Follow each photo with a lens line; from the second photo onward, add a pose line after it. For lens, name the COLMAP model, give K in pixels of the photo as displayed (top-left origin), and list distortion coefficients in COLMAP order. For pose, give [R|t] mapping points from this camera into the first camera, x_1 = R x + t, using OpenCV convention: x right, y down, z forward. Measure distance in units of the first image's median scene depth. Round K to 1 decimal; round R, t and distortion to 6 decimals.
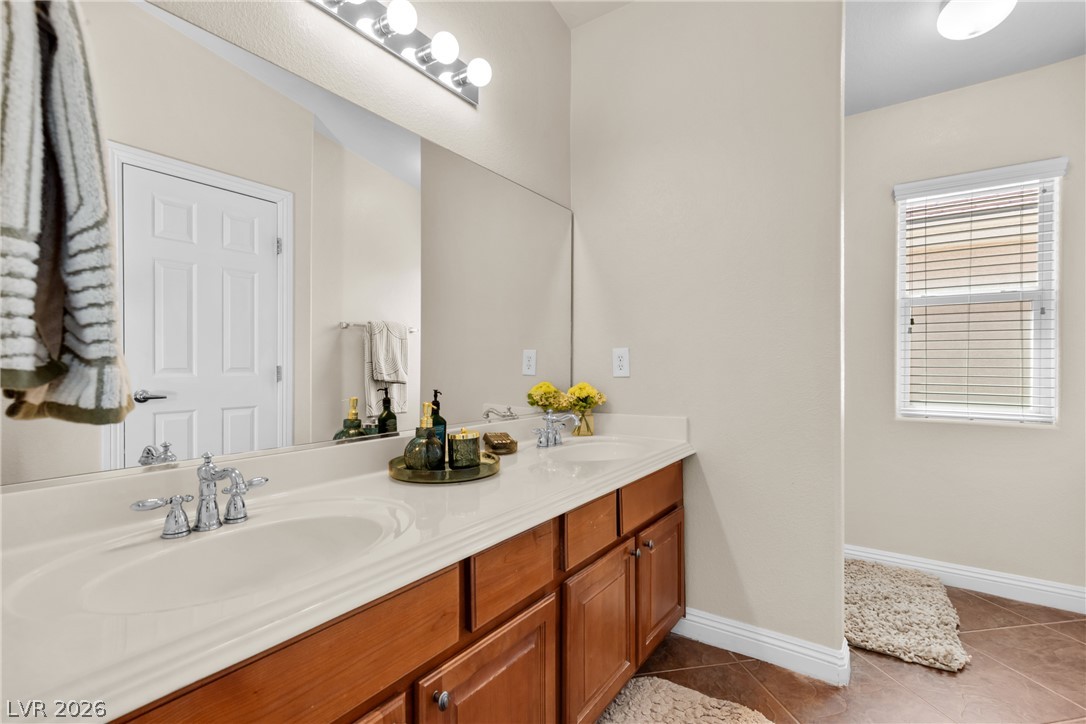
lens RADIAL K [[490.4, 0, 541.8], [0, 490.4, 359.5], [0, 0, 1]] dist [0.005710, -0.001024]
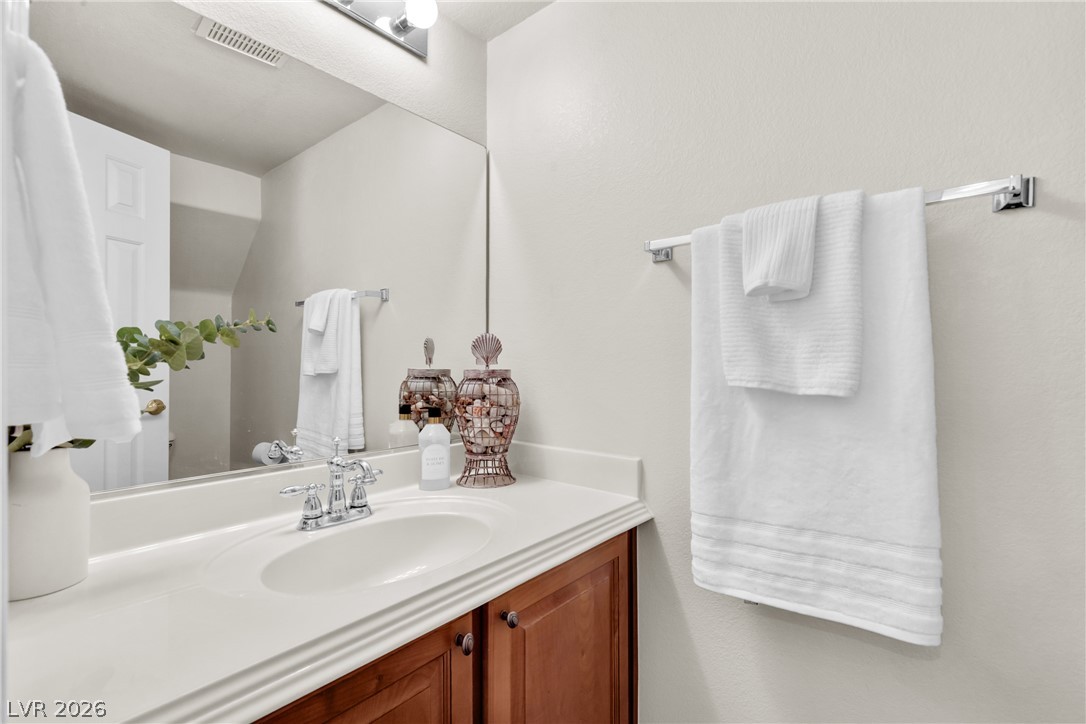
lens RADIAL K [[490.4, 0, 544.9], [0, 490.4, 360.3], [0, 0, 1]] dist [0.005710, -0.001024]
pose [[0.992649, -0.009242, -0.120672, 0.224611], [0.007084, 0.999807, -0.018300, 0.001219], [0.120818, 0.017310, 0.992524, 0.322705]]
